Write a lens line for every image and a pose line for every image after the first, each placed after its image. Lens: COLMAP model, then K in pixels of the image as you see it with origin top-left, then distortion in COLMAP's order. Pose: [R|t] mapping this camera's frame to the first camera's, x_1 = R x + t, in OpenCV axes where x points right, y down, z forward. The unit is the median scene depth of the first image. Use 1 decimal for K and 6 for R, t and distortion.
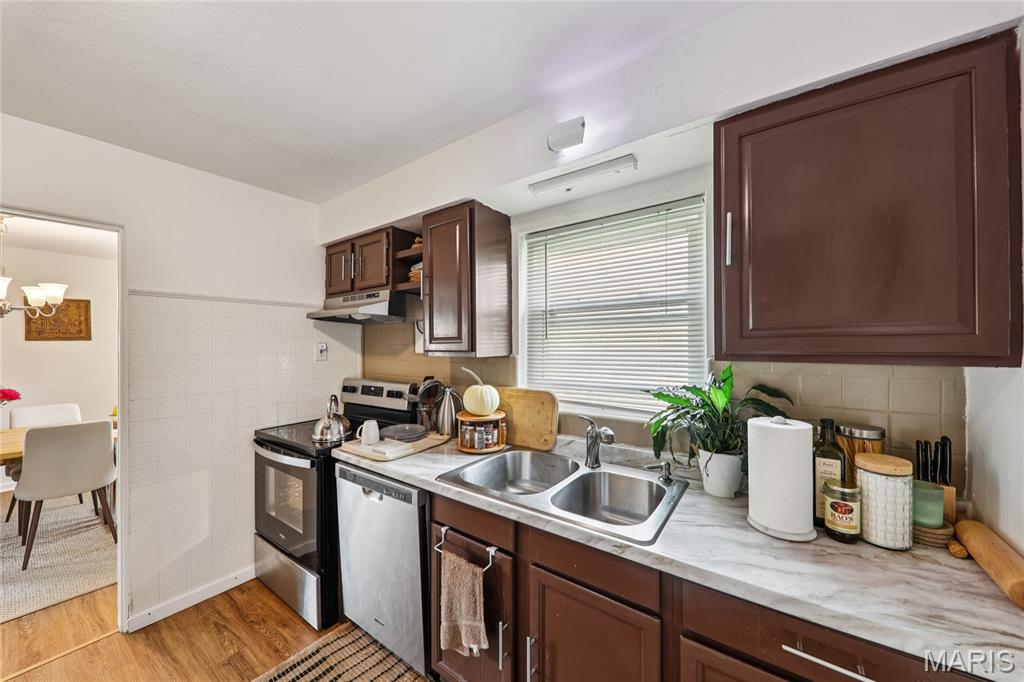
lens RADIAL K [[362.2, 0, 514.5], [0, 362.2, 346.0], [0, 0, 1]] dist [0.009523, -0.000038]
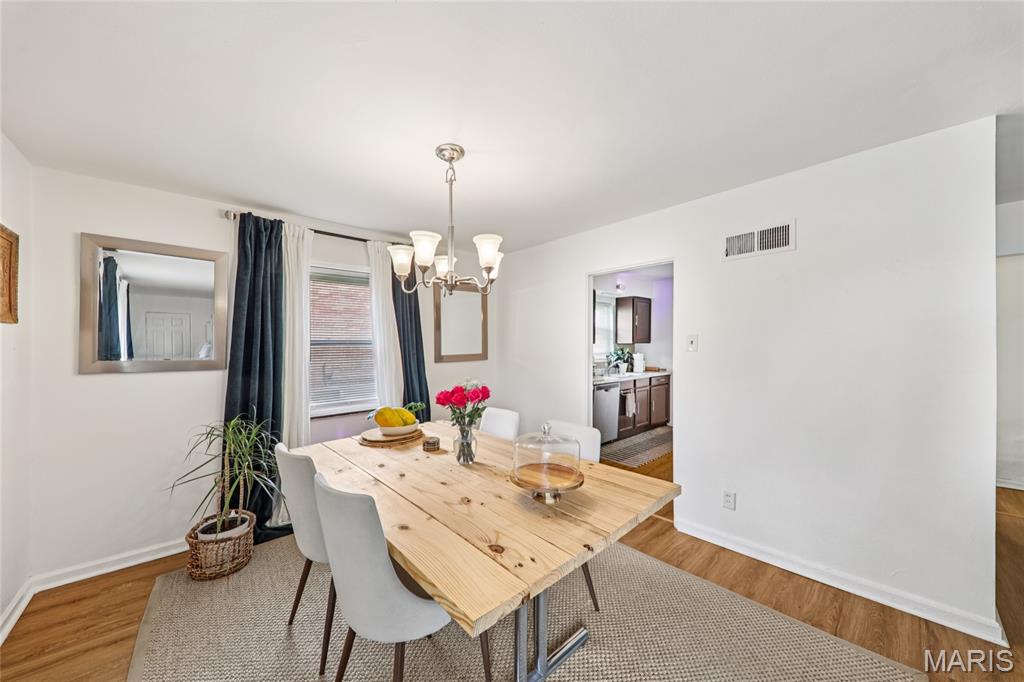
lens RADIAL K [[362.2, 0, 514.5], [0, 362.2, 346.0], [0, 0, 1]] dist [0.009523, -0.000038]
pose [[0.201770, -0.010821, 0.979373, -3.024794], [-0.000115, 0.999939, 0.011072, 0.014134], [-0.979433, -0.002347, 0.201757, 1.017033]]
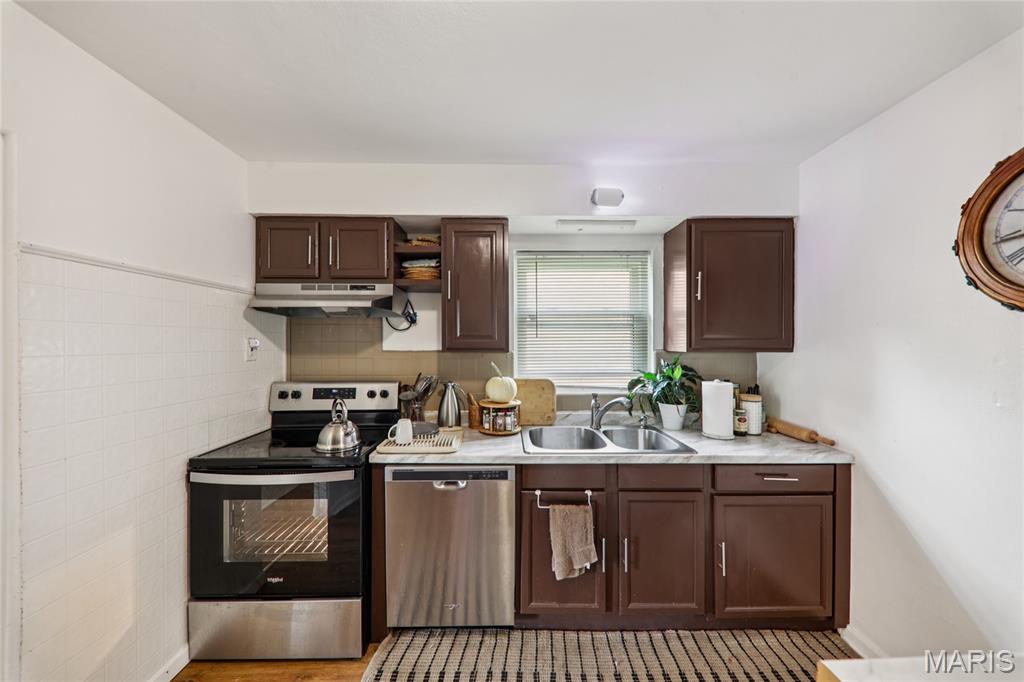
lens RADIAL K [[358.3, 0, 506.7], [0, 358.3, 343.4], [0, 0, 1]] dist [0.017319, -0.005327]
pose [[0.805802, 0.006223, 0.592152, -0.774091], [-0.002449, 0.999971, -0.007176, 0.009171], [-0.592179, 0.004332, 0.805794, 0.063448]]
